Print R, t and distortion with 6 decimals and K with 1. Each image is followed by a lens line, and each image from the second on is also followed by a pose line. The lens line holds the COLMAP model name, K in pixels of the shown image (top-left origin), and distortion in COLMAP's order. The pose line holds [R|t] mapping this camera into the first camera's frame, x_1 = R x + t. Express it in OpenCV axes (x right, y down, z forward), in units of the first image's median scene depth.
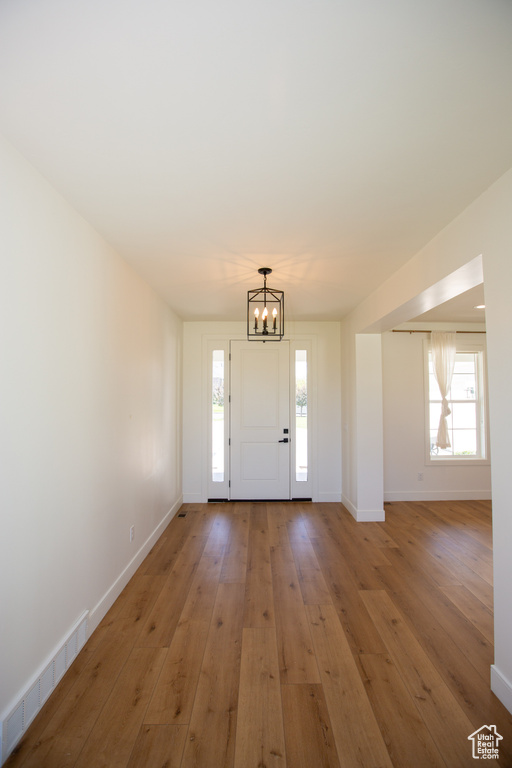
lens RADIAL K [[349.3, 0, 256.0], [0, 349.3, 384.0], [0, 0, 1]] dist [-0.048045, 0.000720]
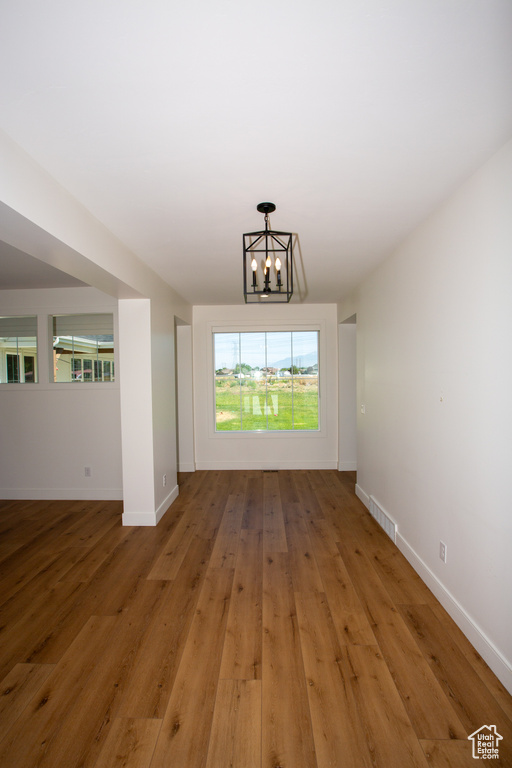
lens RADIAL K [[349.3, 0, 256.0], [0, 349.3, 384.0], [0, 0, 1]] dist [-0.048045, 0.000720]
pose [[-0.999754, 0.012809, 0.018126, 0.047681], [0.012681, 0.999894, -0.007164, 0.071809], [-0.018216, -0.006932, -0.999810, 2.131450]]
